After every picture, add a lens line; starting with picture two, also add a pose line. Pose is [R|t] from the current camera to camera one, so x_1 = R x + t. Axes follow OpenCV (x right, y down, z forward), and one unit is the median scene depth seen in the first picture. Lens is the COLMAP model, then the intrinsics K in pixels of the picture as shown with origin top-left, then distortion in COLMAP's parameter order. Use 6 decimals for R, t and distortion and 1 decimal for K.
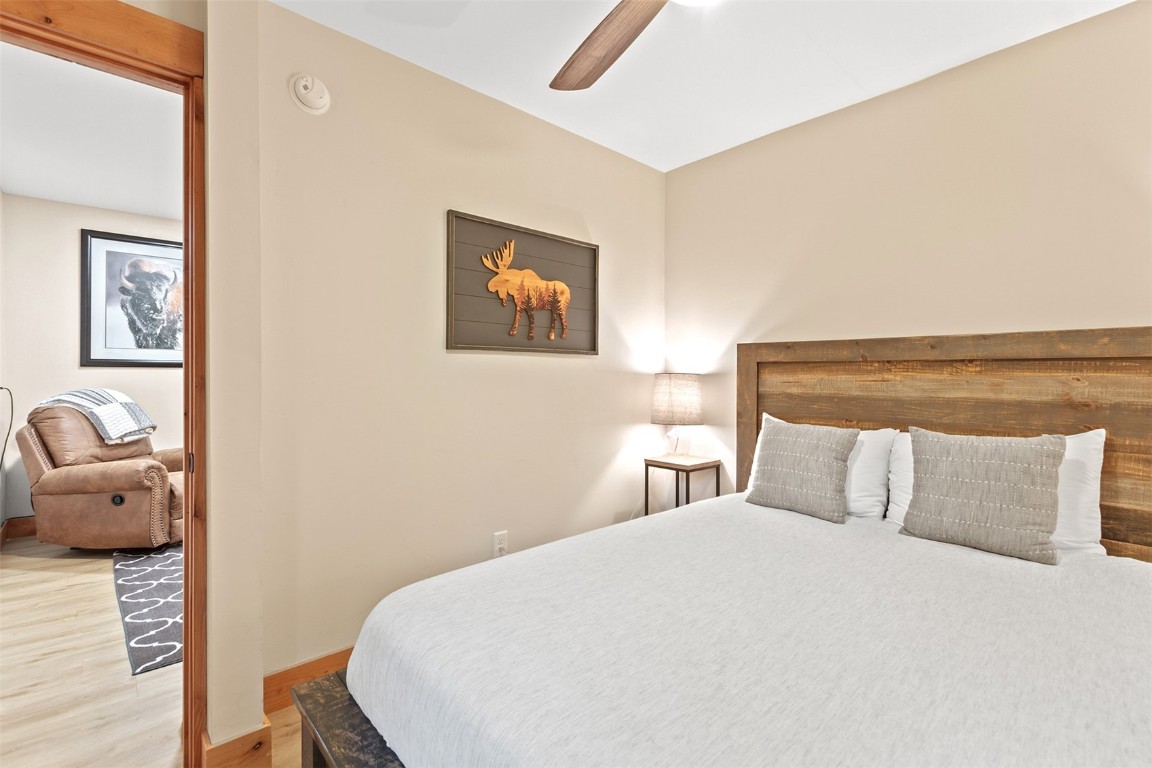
lens RADIAL K [[544.9, 0, 550.4], [0, 544.9, 372.3], [0, 0, 1]] dist [0.004442, -0.003014]
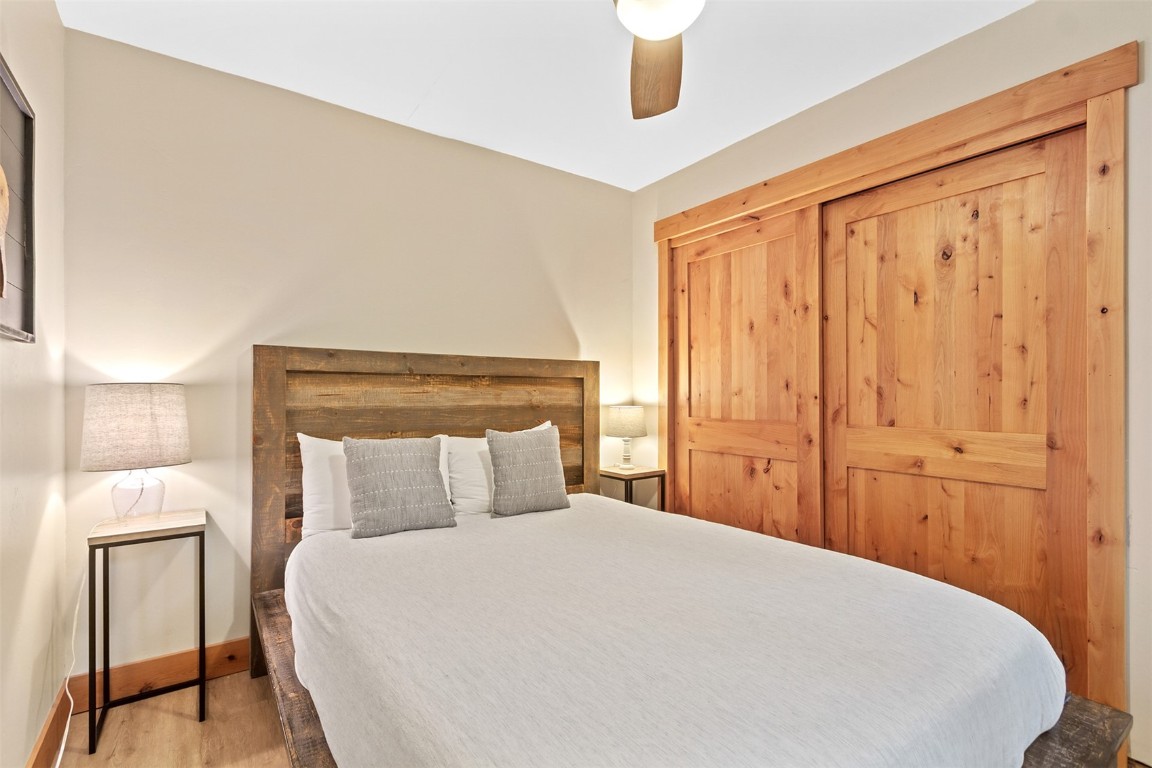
lens RADIAL K [[544.9, 0, 575.6], [0, 544.9, 390.6], [0, 0, 1]] dist [0.004442, -0.003014]
pose [[0.055366, 0.003295, 0.998461, -0.460682], [-0.003945, 0.999987, -0.003081, 0.013802], [-0.998458, -0.003768, 0.055379, 0.633531]]
